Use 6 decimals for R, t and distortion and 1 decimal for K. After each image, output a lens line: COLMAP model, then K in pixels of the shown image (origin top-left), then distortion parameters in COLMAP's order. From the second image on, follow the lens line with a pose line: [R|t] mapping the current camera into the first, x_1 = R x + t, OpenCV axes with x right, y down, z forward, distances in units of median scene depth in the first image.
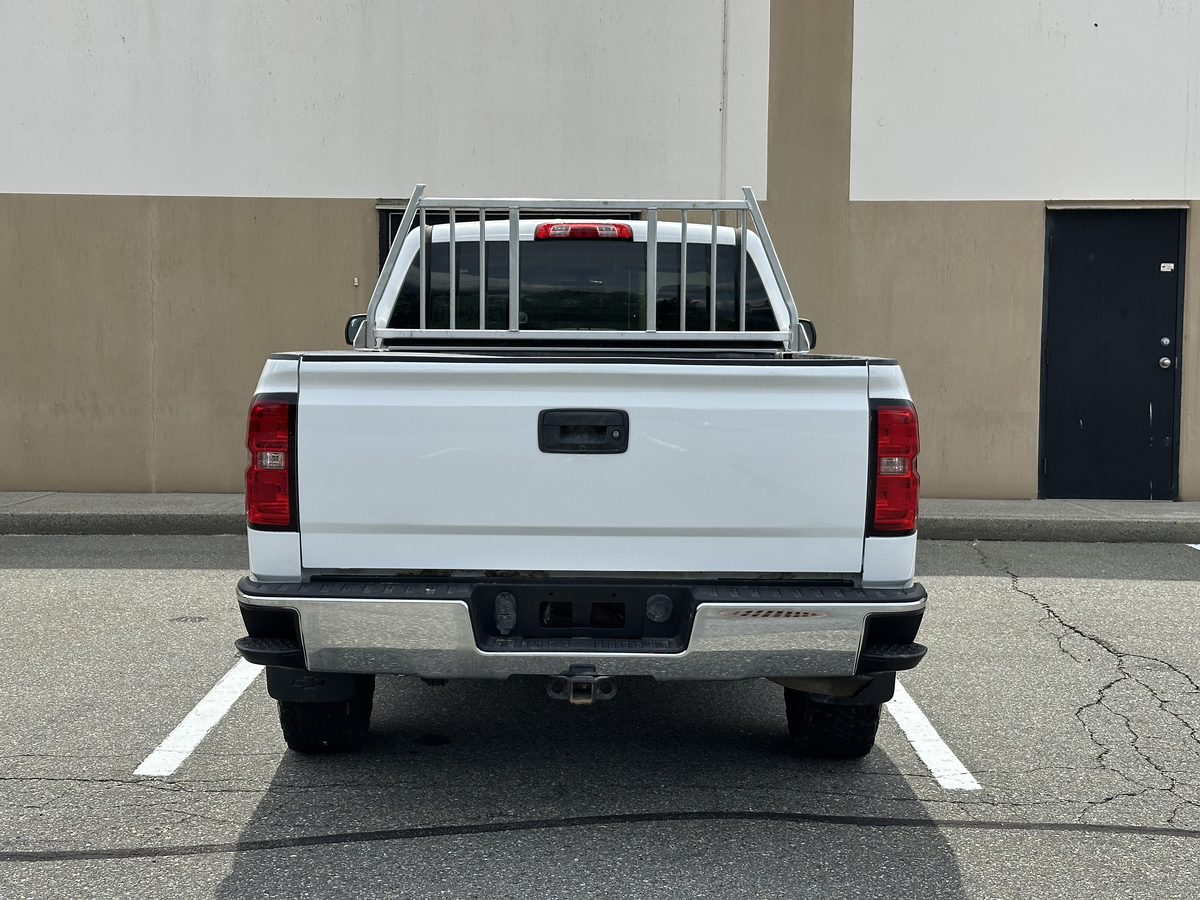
lens RADIAL K [[1658.3, 0, 586.1], [0, 1658.3, 448.4], [0, 0, 1]] dist [0.209999, -0.492838]
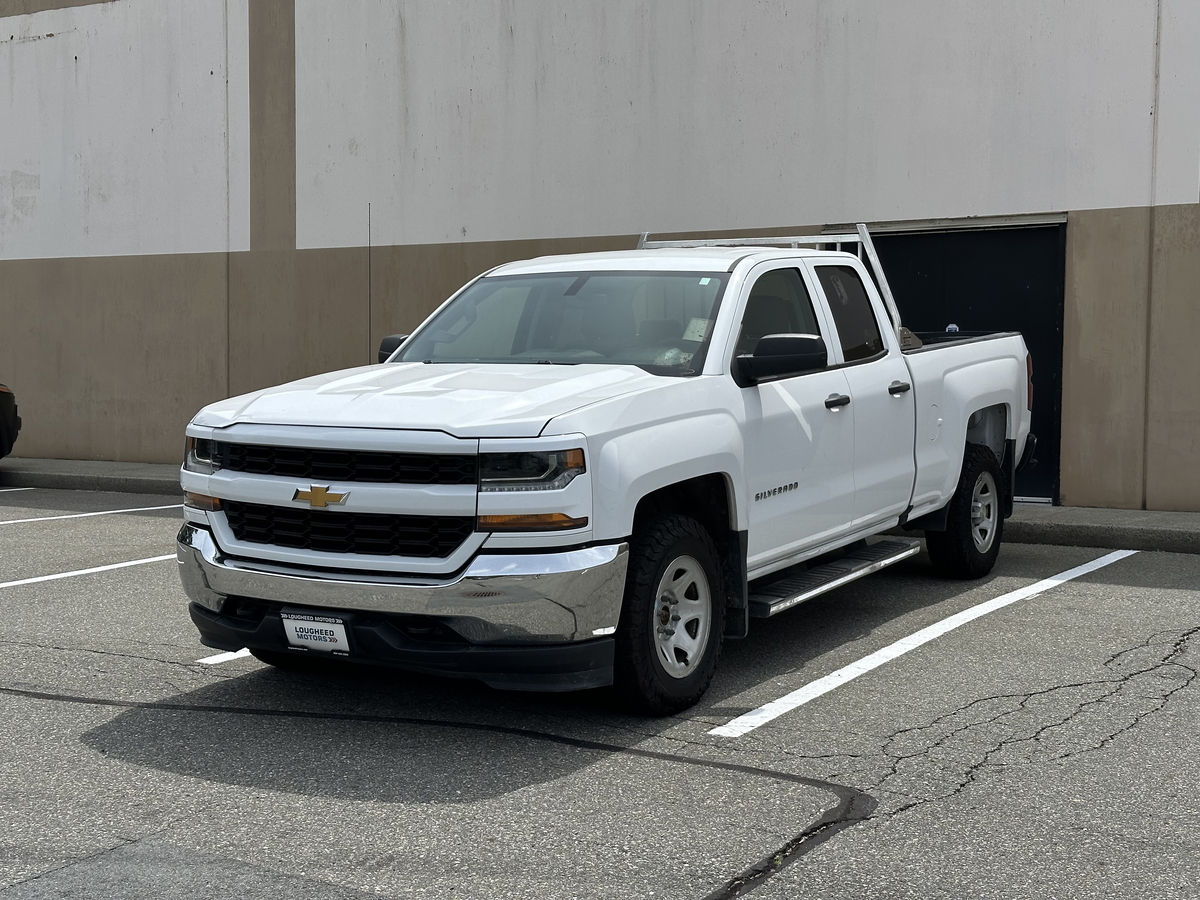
lens RADIAL K [[1659.8, 0, 600.0], [0, 1659.8, 450.0], [0, 0, 1]] dist [0.205249, -0.465810]
pose [[0.853052, 0.020208, -0.521435, 0.596756], [-0.027093, 0.999617, -0.005584, 0.014447], [0.521122, 0.018890, 0.853273, -0.011696]]
